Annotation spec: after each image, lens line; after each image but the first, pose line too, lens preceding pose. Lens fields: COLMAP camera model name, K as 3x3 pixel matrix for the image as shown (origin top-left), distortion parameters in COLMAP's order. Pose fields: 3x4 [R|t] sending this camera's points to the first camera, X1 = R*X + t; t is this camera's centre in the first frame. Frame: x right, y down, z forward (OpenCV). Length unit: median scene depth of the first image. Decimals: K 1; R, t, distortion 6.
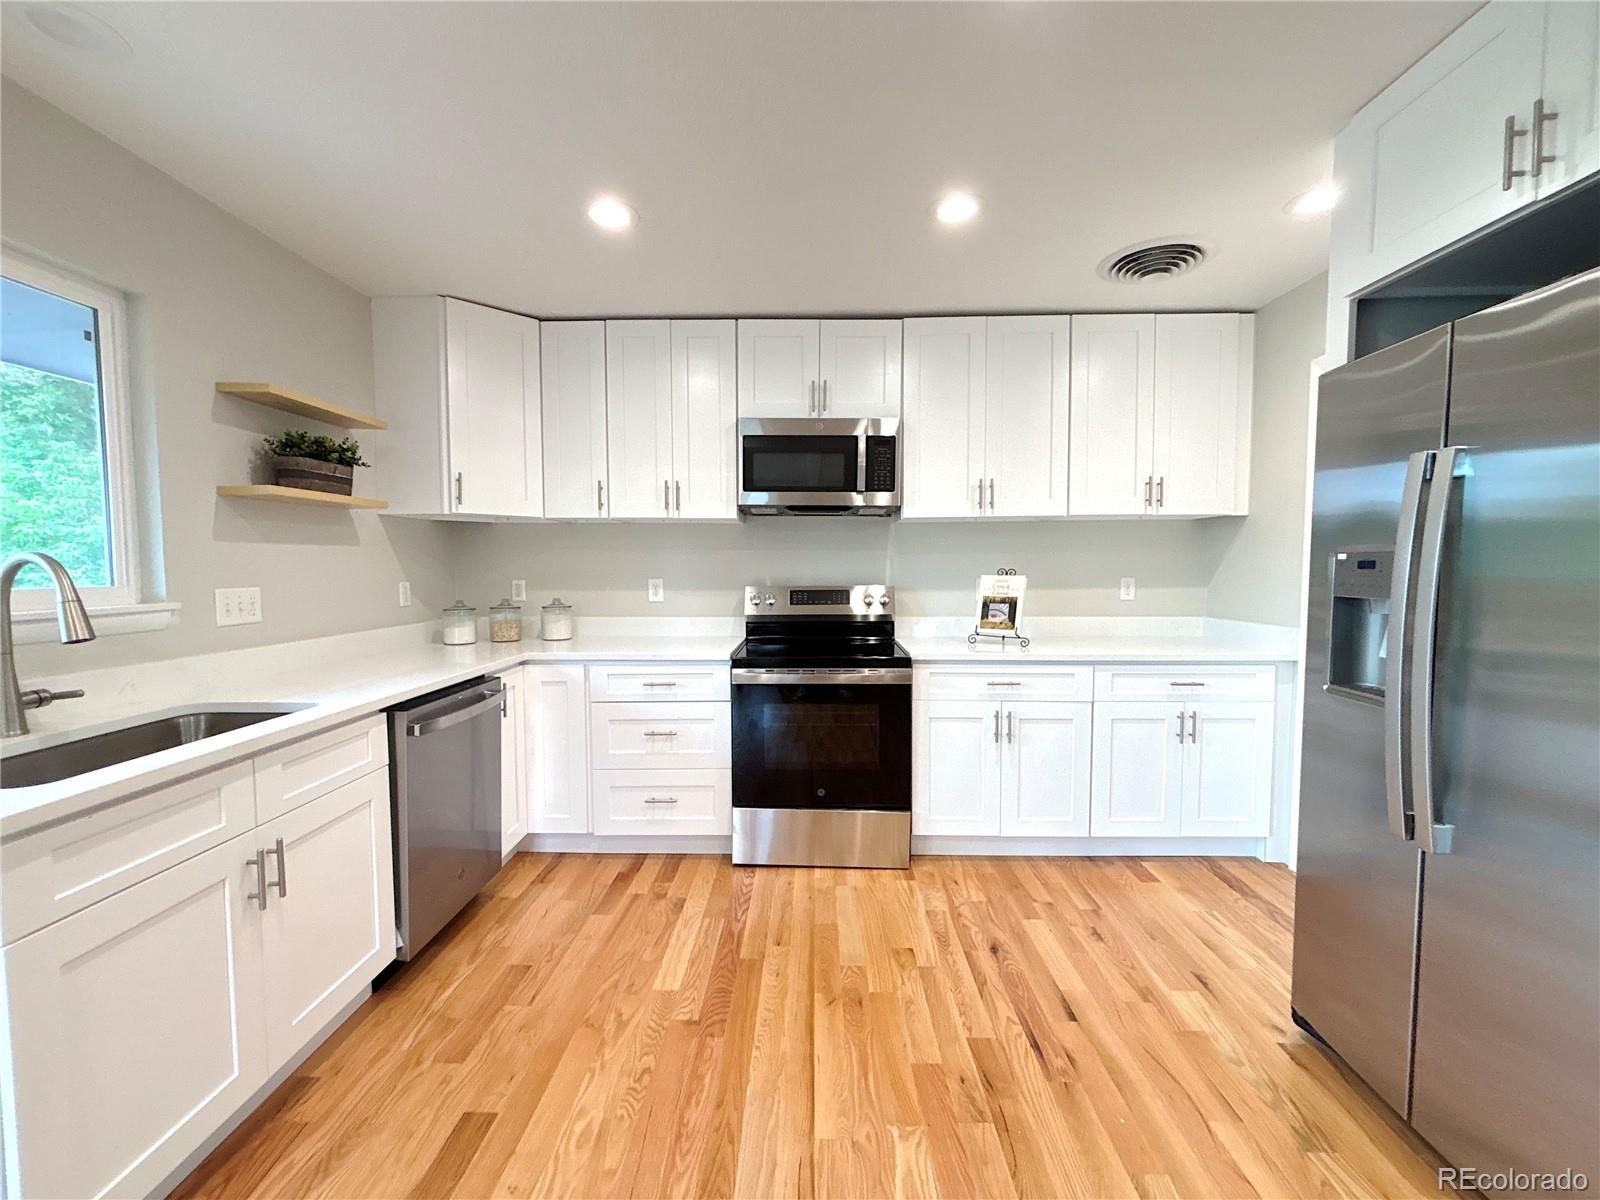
lens RADIAL K [[645.0, 0, 800.0], [0, 645.0, 600.0], [0, 0, 1]] dist [0.000078, 0.000110]
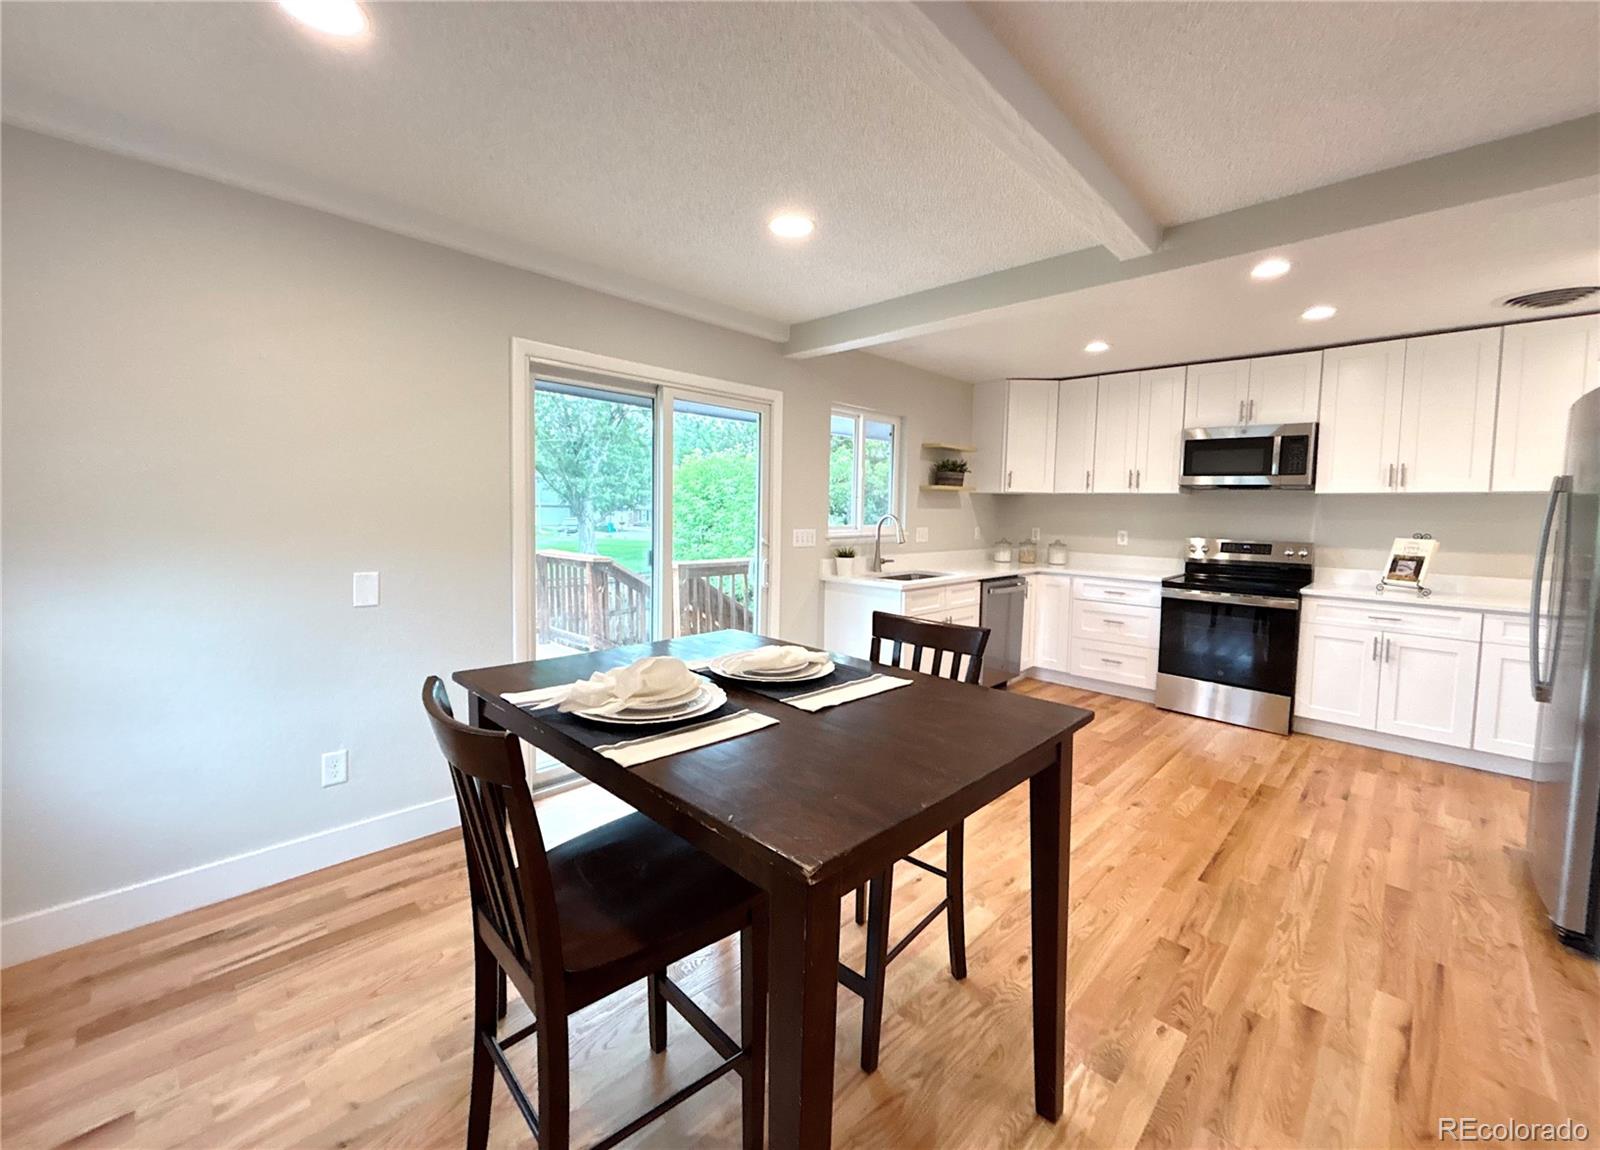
lens RADIAL K [[623.6, 0, 797.4], [0, 623.6, 536.8], [0, 0, 1]] dist [-0.001051, -0.000203]
pose [[0.718219, 0.047362, -0.694203, 0.313264], [-0.058077, 0.998280, 0.008022, 0.019050], [0.693389, 0.034556, 0.719734, -0.763778]]
